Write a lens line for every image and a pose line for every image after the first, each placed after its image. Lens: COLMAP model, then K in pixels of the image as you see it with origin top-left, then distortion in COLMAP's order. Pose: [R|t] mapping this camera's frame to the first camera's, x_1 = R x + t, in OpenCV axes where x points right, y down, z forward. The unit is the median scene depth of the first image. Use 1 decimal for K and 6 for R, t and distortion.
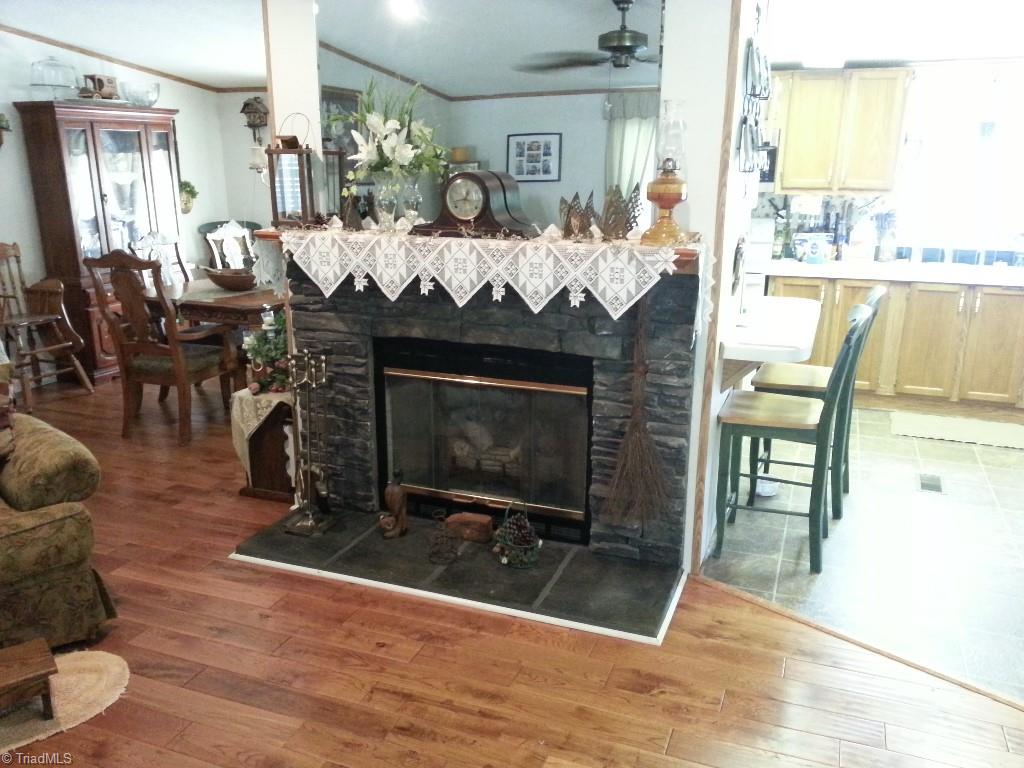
lens RADIAL K [[850.8, 0, 507.2], [0, 850.8, 384.4], [0, 0, 1]] dist [0.042540, -0.007753]
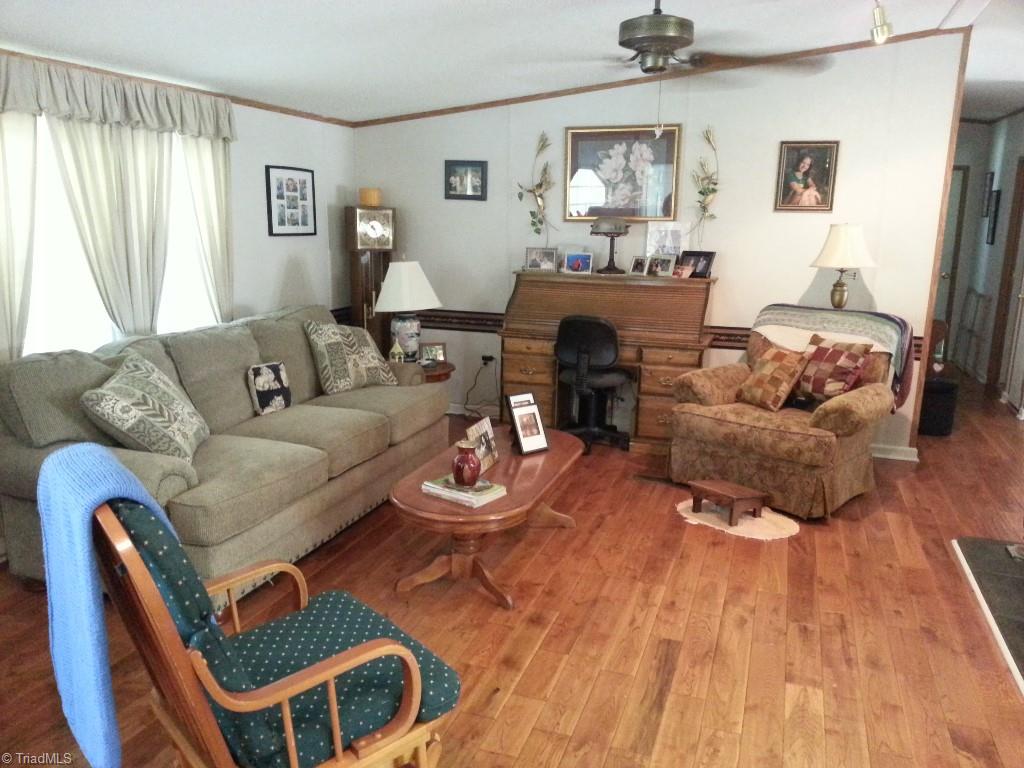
lens RADIAL K [[850.8, 0, 511.2], [0, 850.8, 385.0], [0, 0, 1]] dist [0.042540, -0.007753]
pose [[0.058805, 0.205924, -0.976800, 0.951882], [-0.277701, 0.943244, 0.182132, -0.063026], [0.958866, 0.260548, 0.112653, 0.276981]]
